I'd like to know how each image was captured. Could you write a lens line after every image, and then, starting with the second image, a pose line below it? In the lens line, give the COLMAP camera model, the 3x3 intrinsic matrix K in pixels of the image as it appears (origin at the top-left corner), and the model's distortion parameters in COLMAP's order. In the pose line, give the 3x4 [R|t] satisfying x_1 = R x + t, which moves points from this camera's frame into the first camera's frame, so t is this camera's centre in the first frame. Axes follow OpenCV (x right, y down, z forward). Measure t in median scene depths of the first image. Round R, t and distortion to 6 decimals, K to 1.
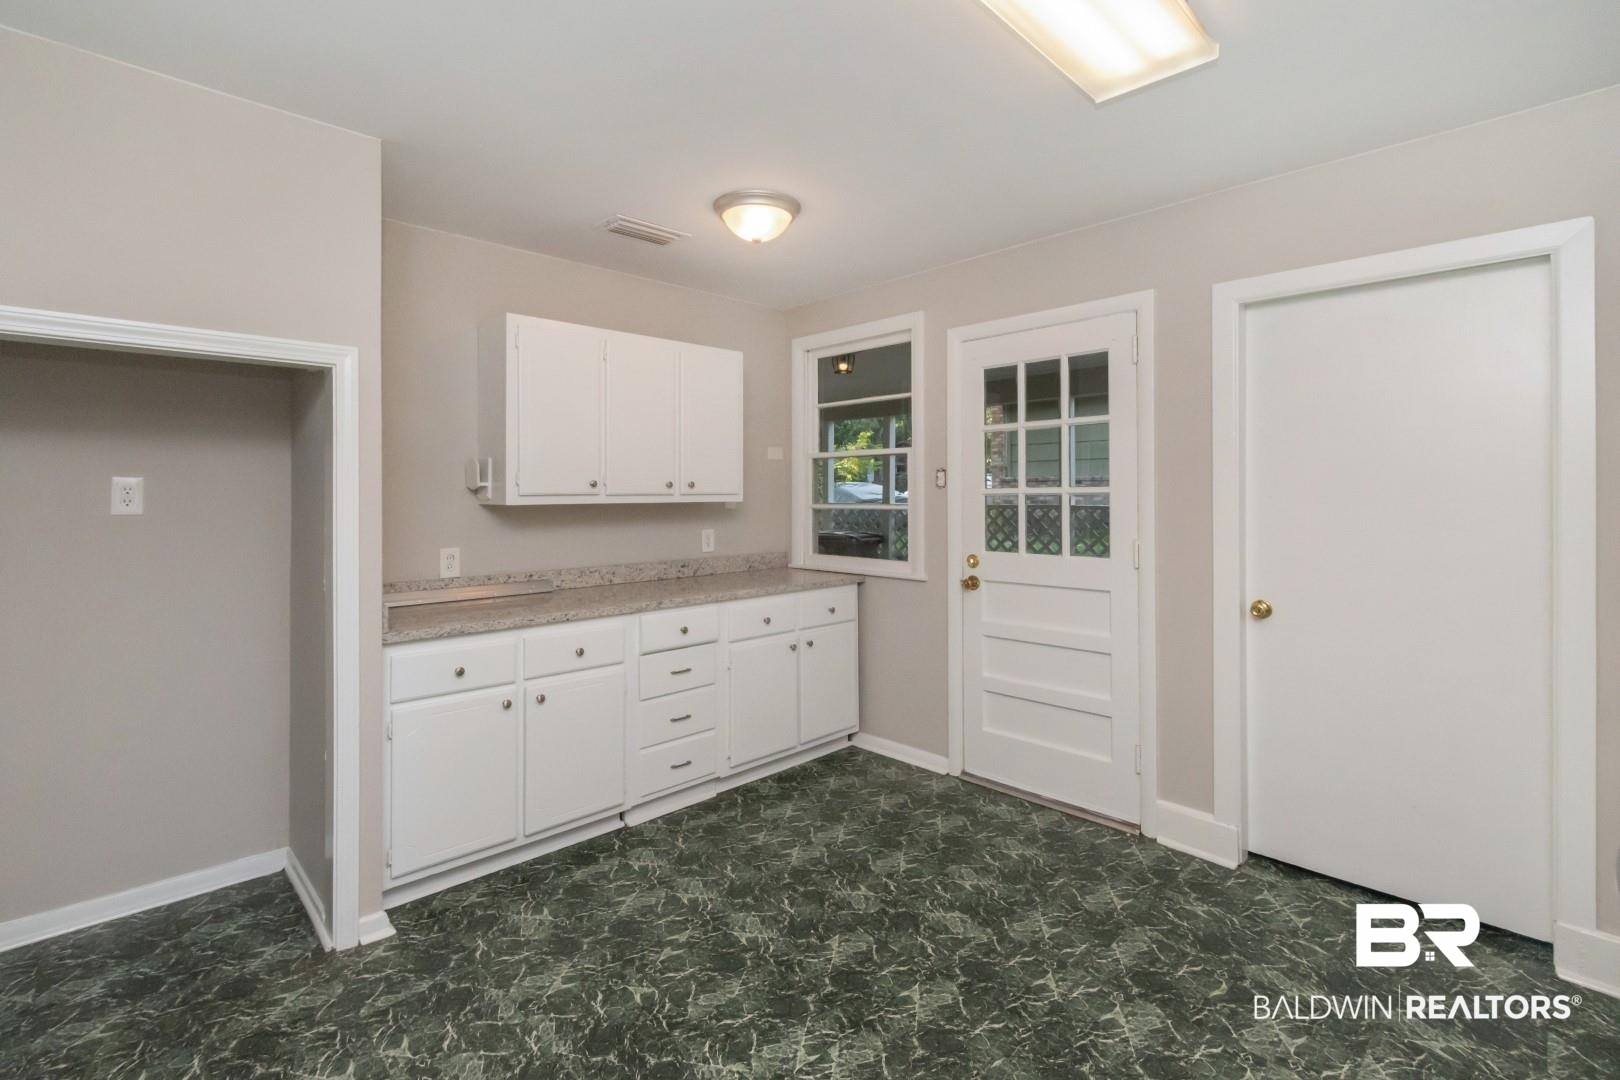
lens RADIAL K [[738.2, 0, 809.5], [0, 738.2, 492.7], [0, 0, 1]] dist [-0.000408, -0.000201]
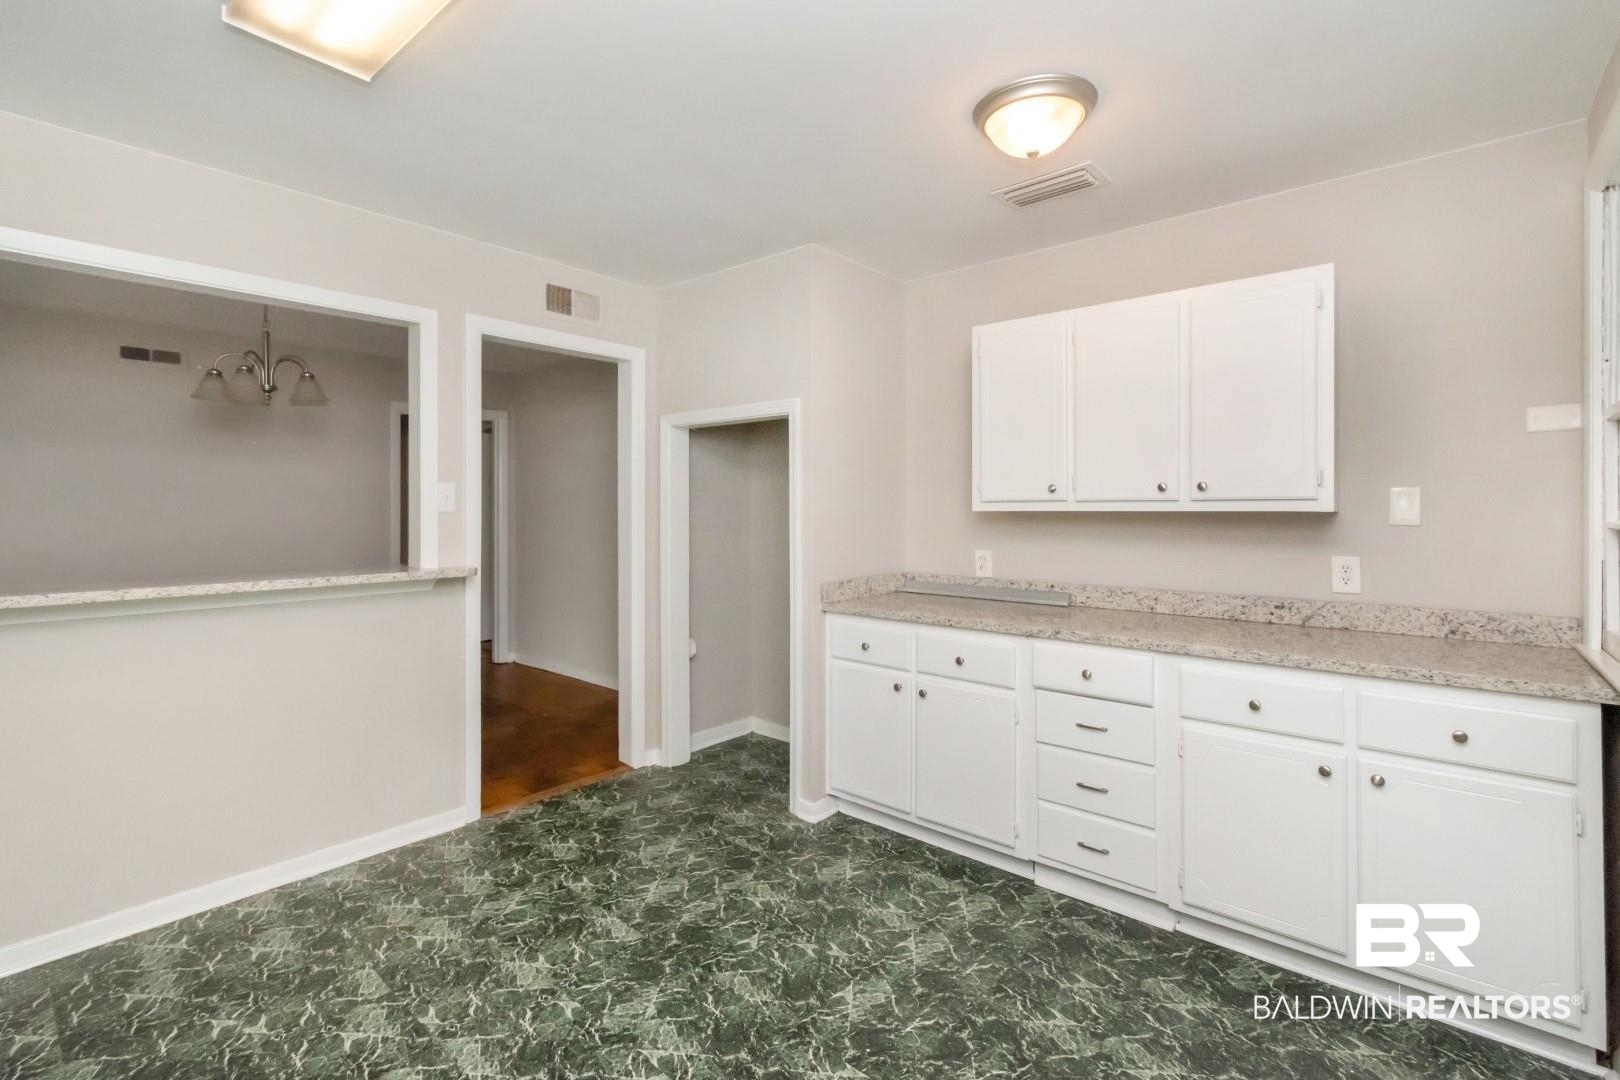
lens RADIAL K [[733.6, 0, 804.2], [0, 733.6, 507.5], [0, 0, 1]] dist [0.000849, -0.000221]
pose [[0.081165, 0.002100, -0.996698, 0.683540], [-0.000383, 0.999998, 0.002076, 0.011156], [0.996701, 0.000213, 0.081166, 0.762213]]
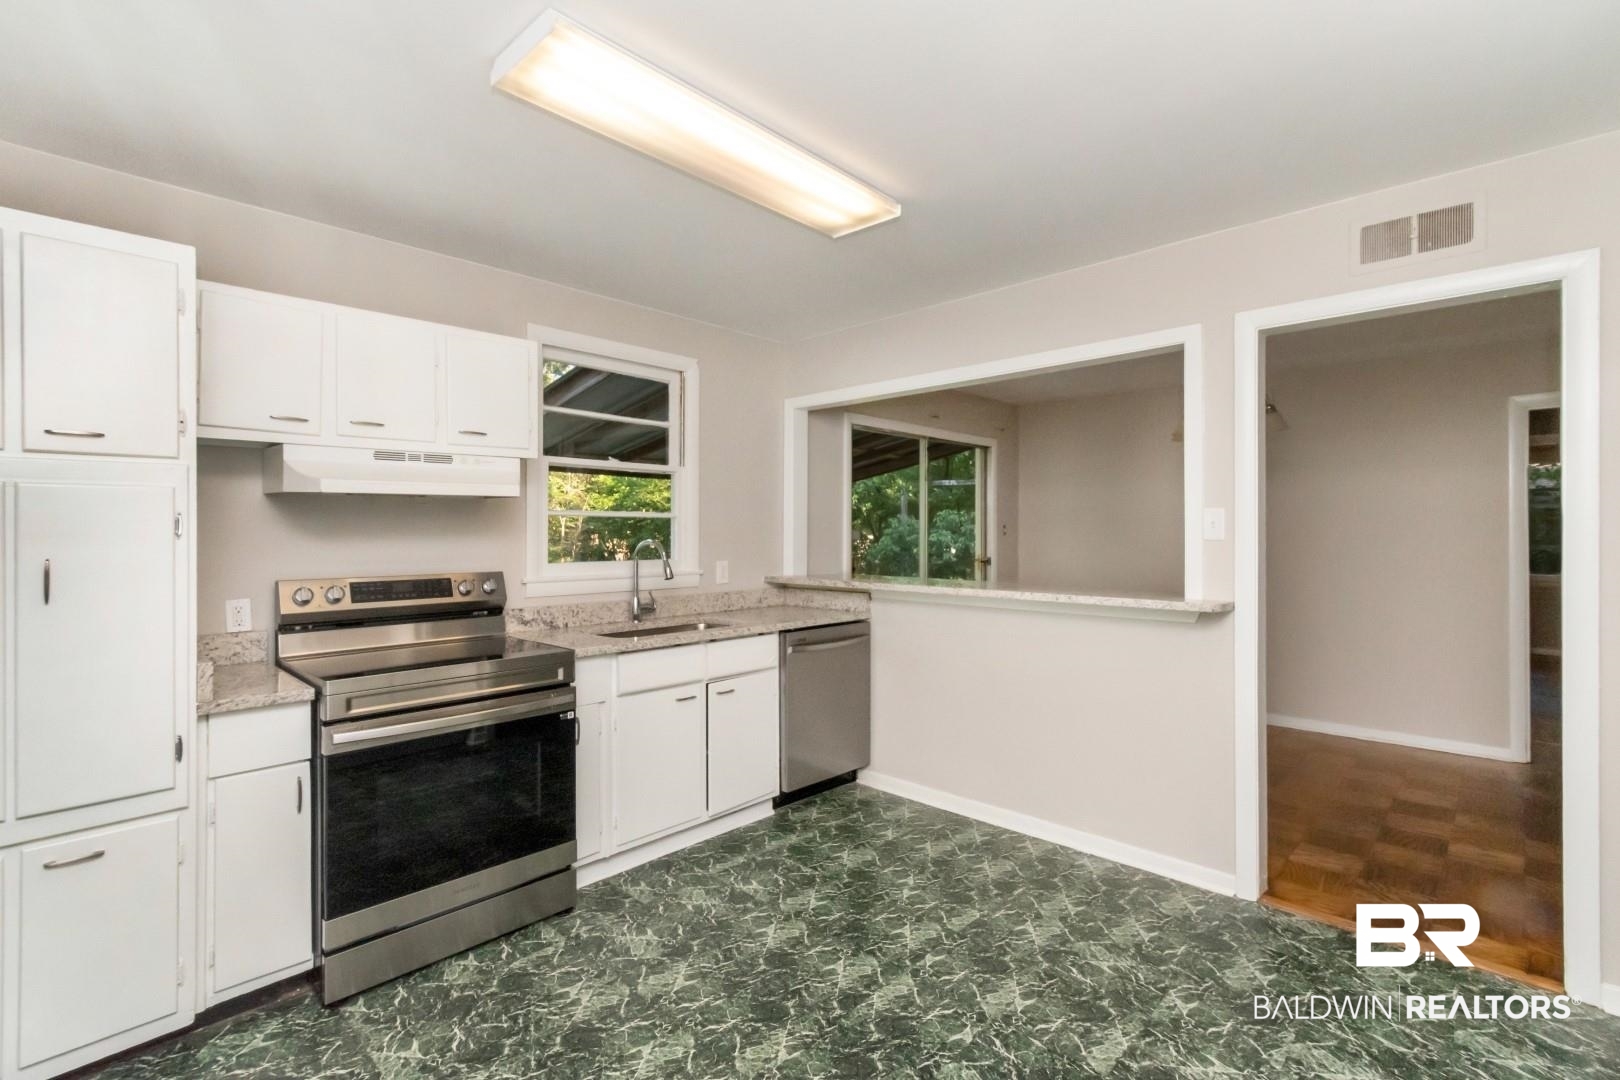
lens RADIAL K [[734.8, 0, 810.1], [0, 734.8, 532.4], [0, 0, 1]] dist [0.000189, -0.000087]
pose [[-0.999355, 0.002327, -0.035845, 0.103707], [0.002333, 0.999997, -0.000131, 0.008162], [0.035844, -0.000214, -0.999357, 1.326558]]
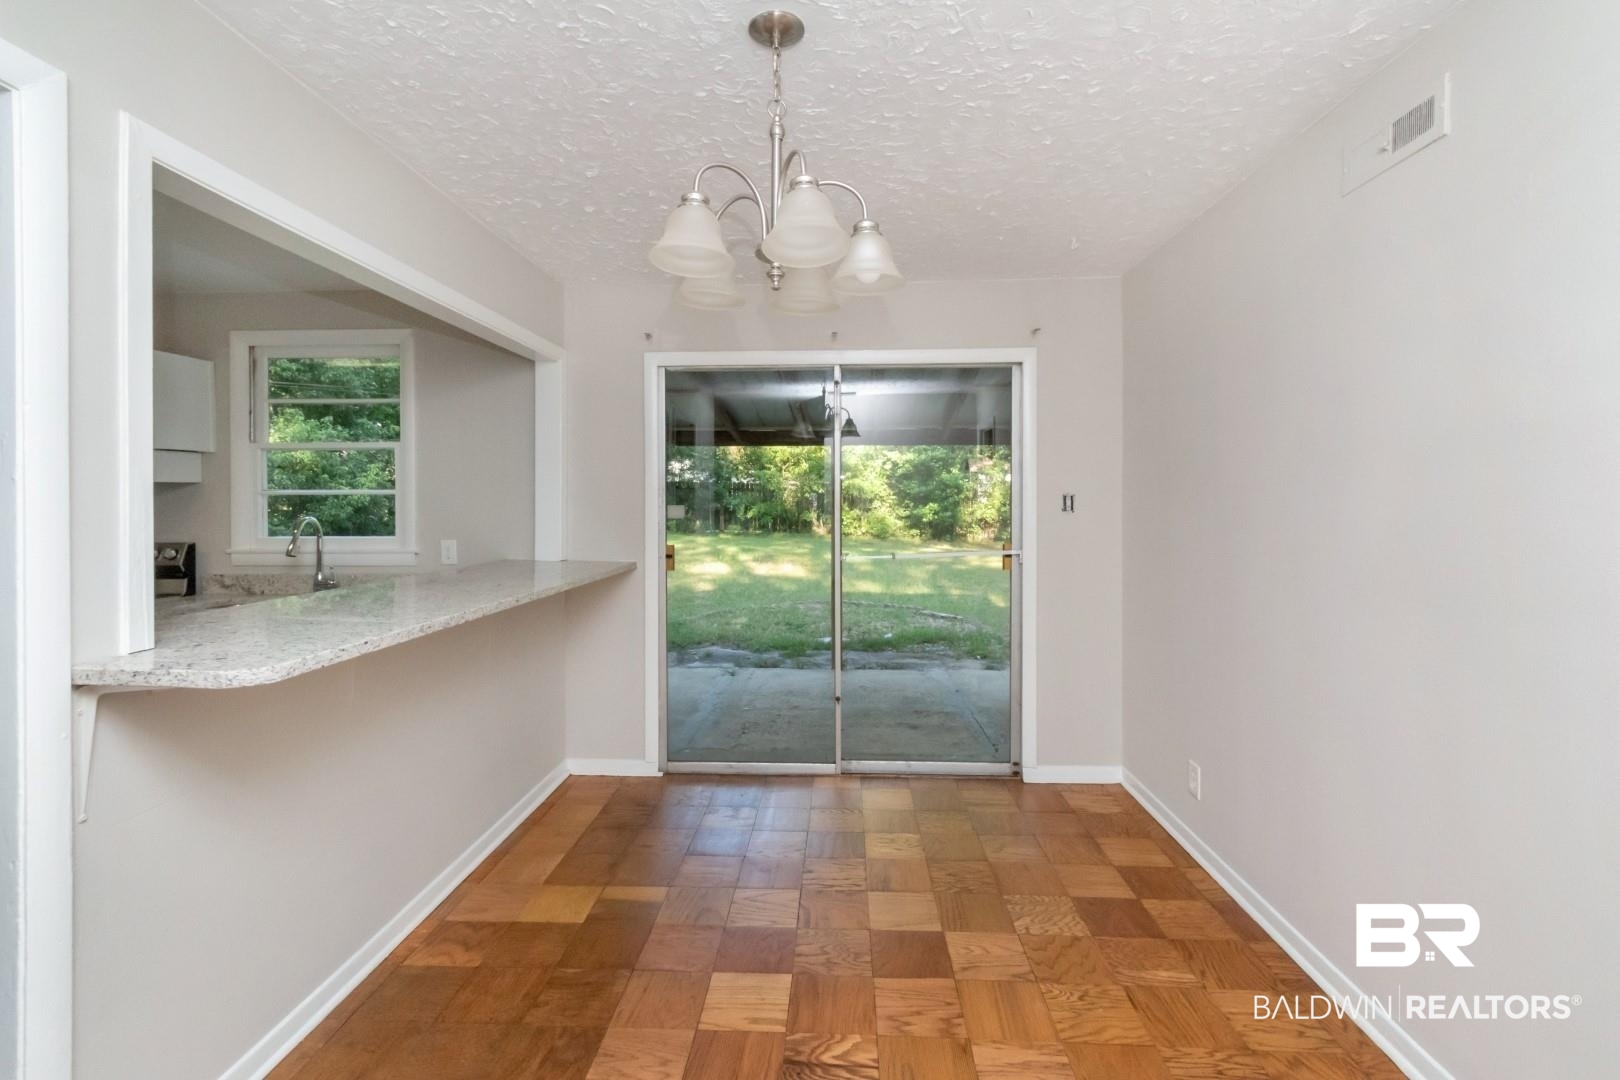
lens RADIAL K [[732.9, 0, 809.7], [0, 732.9, 497.8], [0, 0, 1]] dist [0.004360, 0.000039]
pose [[-0.686754, 0.006051, 0.726865, -1.290002], [0.003221, 0.999981, -0.005280, -0.006259], [-0.726883, -0.001285, -0.686760, 0.256955]]
